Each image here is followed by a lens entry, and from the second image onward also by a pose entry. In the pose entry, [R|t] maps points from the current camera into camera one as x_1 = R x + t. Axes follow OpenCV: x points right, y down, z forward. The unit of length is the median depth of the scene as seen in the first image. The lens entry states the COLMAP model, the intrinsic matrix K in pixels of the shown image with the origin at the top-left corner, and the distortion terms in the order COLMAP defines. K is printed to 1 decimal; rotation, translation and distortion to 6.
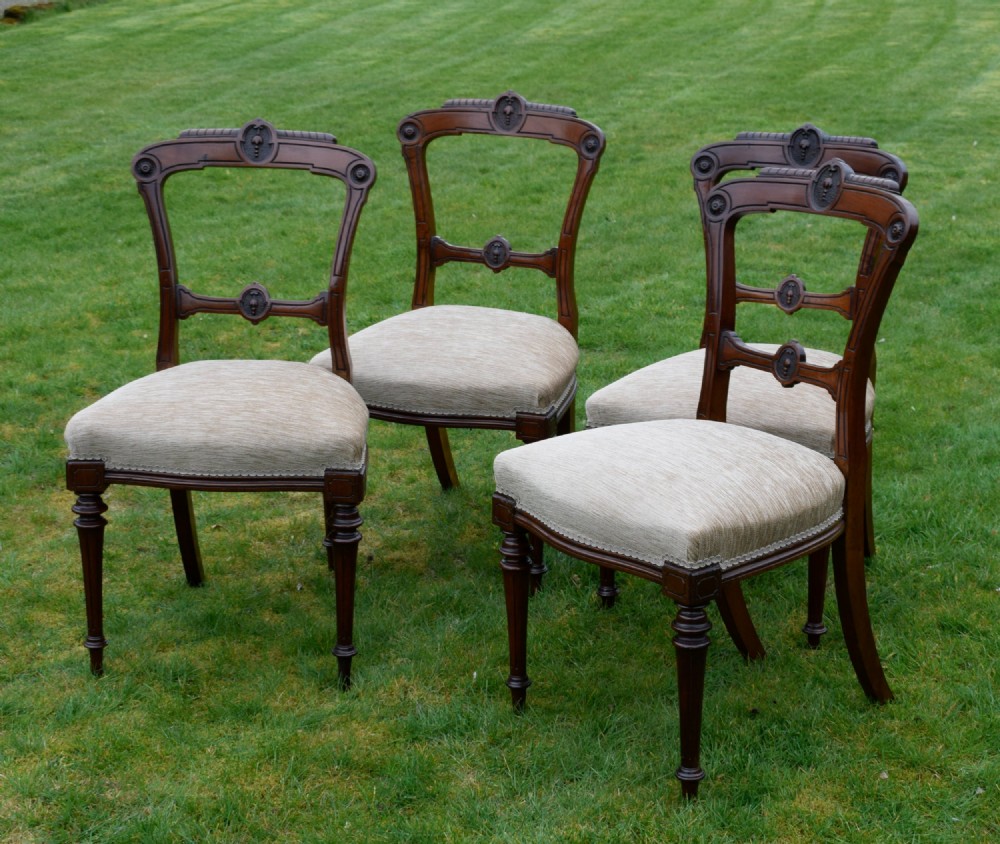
lens RADIAL K [[1865.9, 0, 551.4], [0, 1865.9, 422.2], [0, 0, 1]] dist [-0.028896, 0.000000]
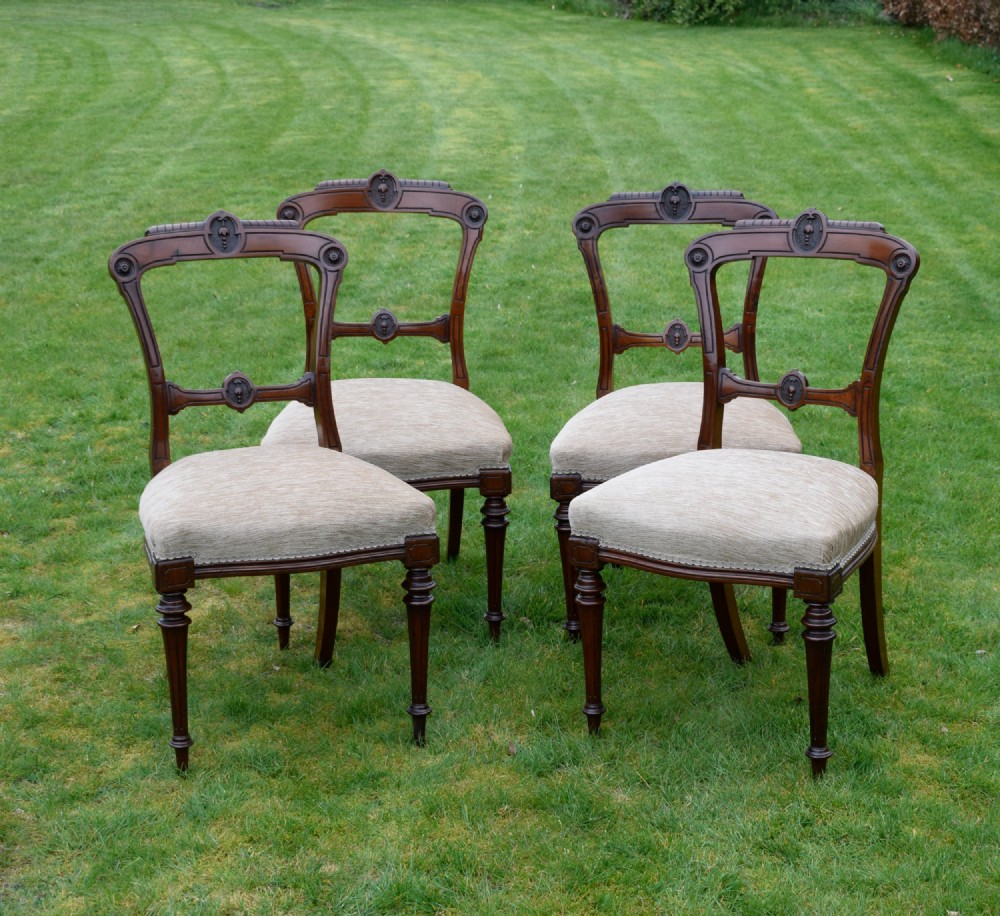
lens RADIAL K [[1922.1, 0, 537.6], [0, 1922.1, 457.8], [0, 0, 1]] dist [-0.025769, 0.000000]
pose [[0.926045, -0.115425, 0.359330, -0.393738], [0.122405, 0.992475, 0.003350, -0.011930], [-0.357013, 0.040881, 0.933205, -0.031137]]
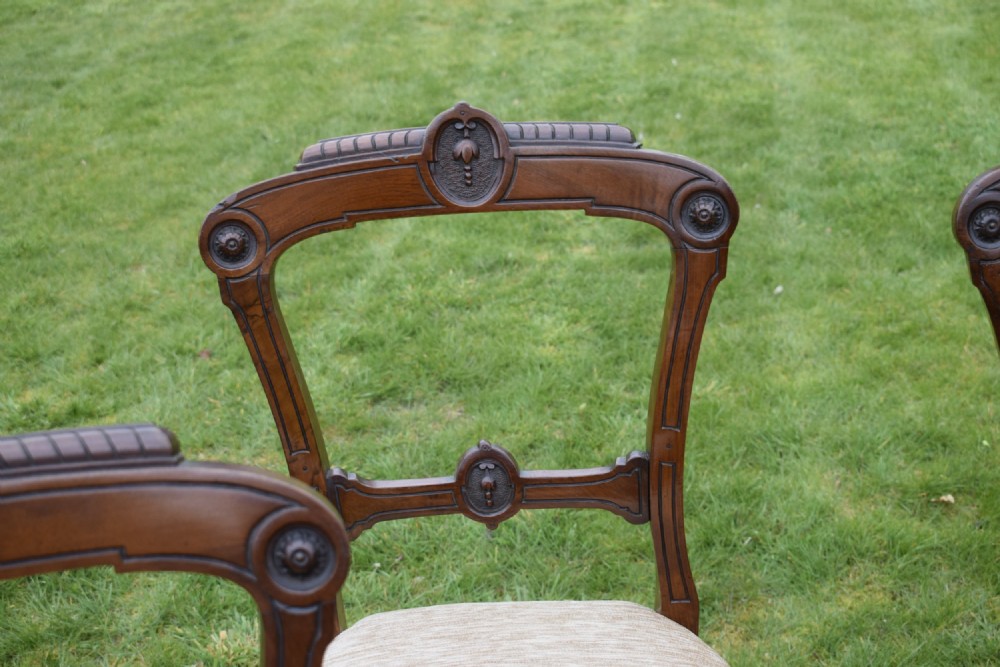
lens RADIAL K [[1549.5, 0, 504.1], [0, 1549.5, 337.3], [0, 0, 1]] dist [-0.019735, 0.000000]
pose [[0.942136, -0.203682, 0.266259, -0.130115], [0.175265, 0.976333, 0.126713, -0.192045], [-0.285767, -0.072715, 0.955536, 0.758971]]
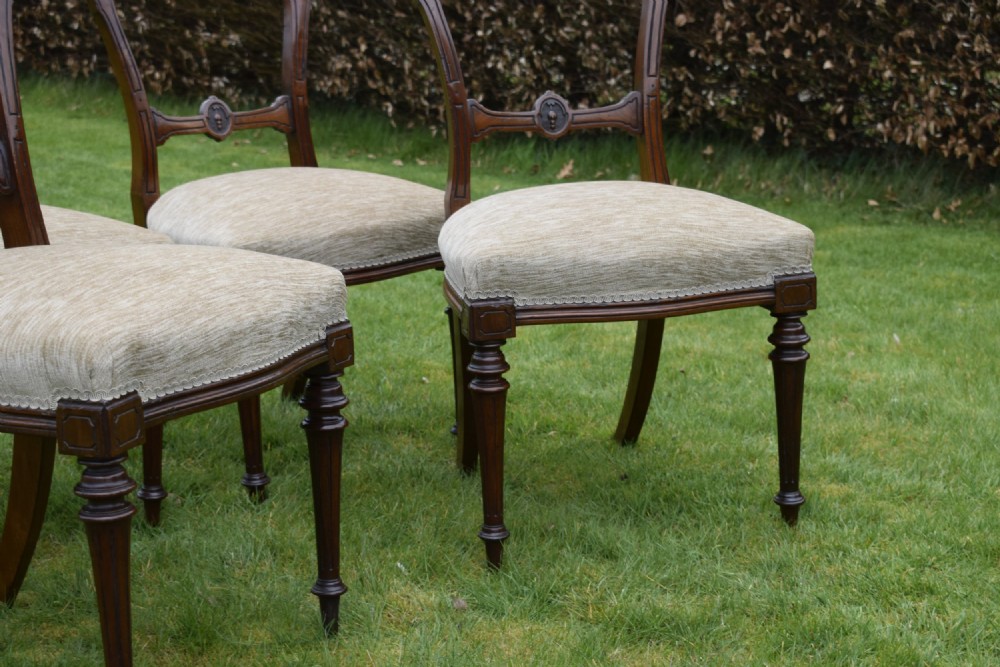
lens RADIAL K [[1701.7, 0, 507.5], [0, 1701.7, 334.8], [0, 0, 1]] dist [-0.020521, 0.000000]
pose [[0.374595, -0.204214, 0.904420, -0.615491], [0.268197, 0.957609, 0.105141, -0.019447], [-0.887552, 0.203177, 0.413486, 0.608872]]
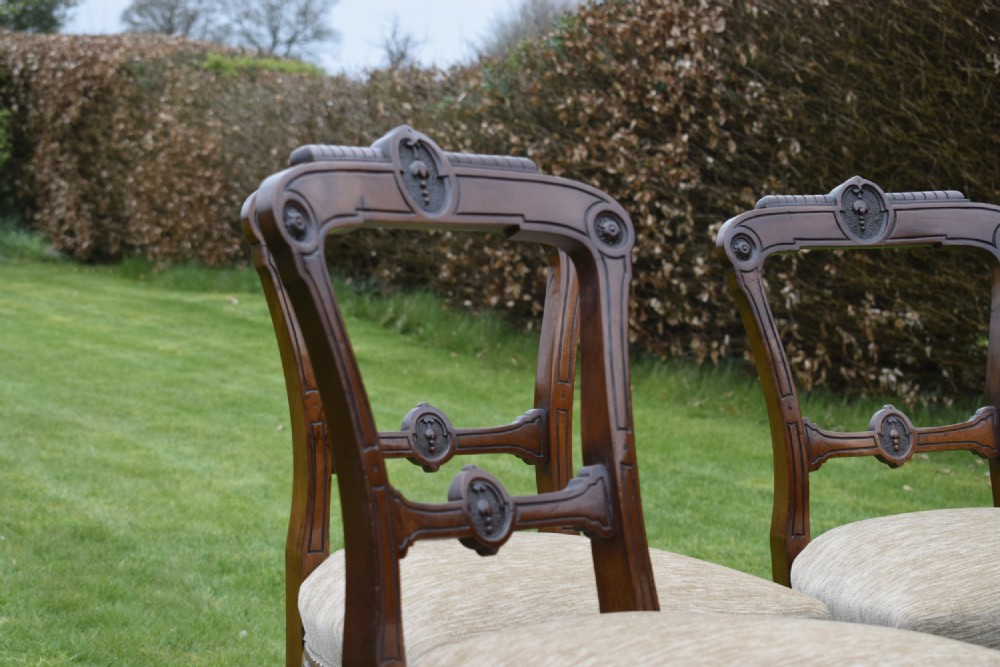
lens RADIAL K [[2283.3, 0, 503.1], [0, 2283.3, 334.5], [0, 0, 1]] dist [-0.030443, 0.000000]
pose [[0.656772, -0.045878, 0.752692, -0.587887], [0.220083, 0.966353, -0.133136, -0.029600], [-0.721258, 0.253095, 0.644771, 0.629862]]
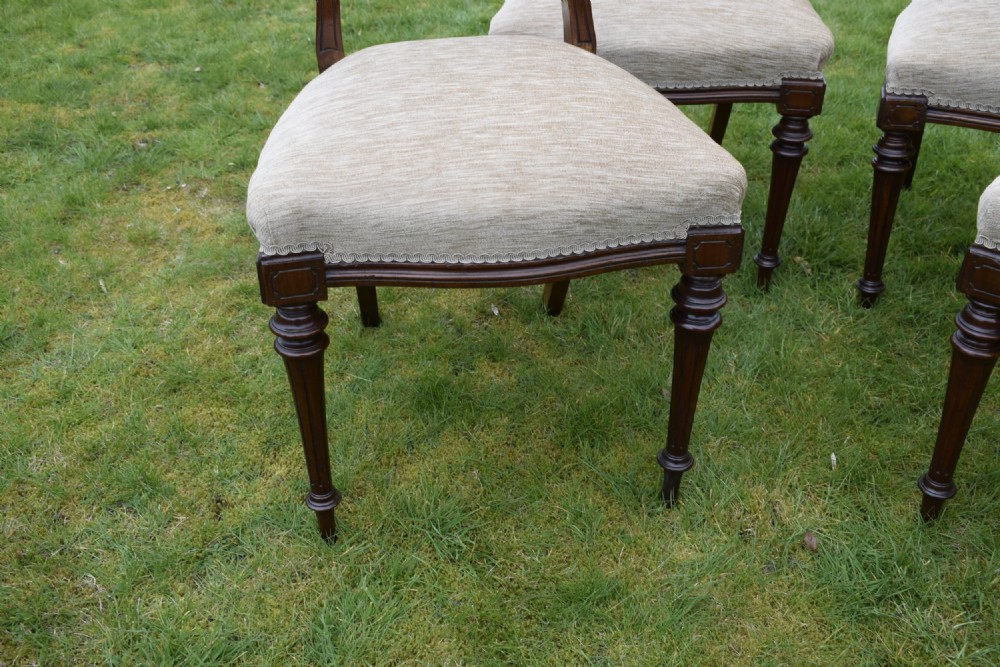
lens RADIAL K [[984.7, 0, 503.0], [0, 984.7, 331.3], [0, 0, 1]] dist [-0.021264, 0.000000]
pose [[0.983186, -0.118051, 0.139319, -0.209161], [0.068550, 0.945741, 0.317609, -0.045097], [-0.169254, -0.302718, 0.937931, 0.629611]]
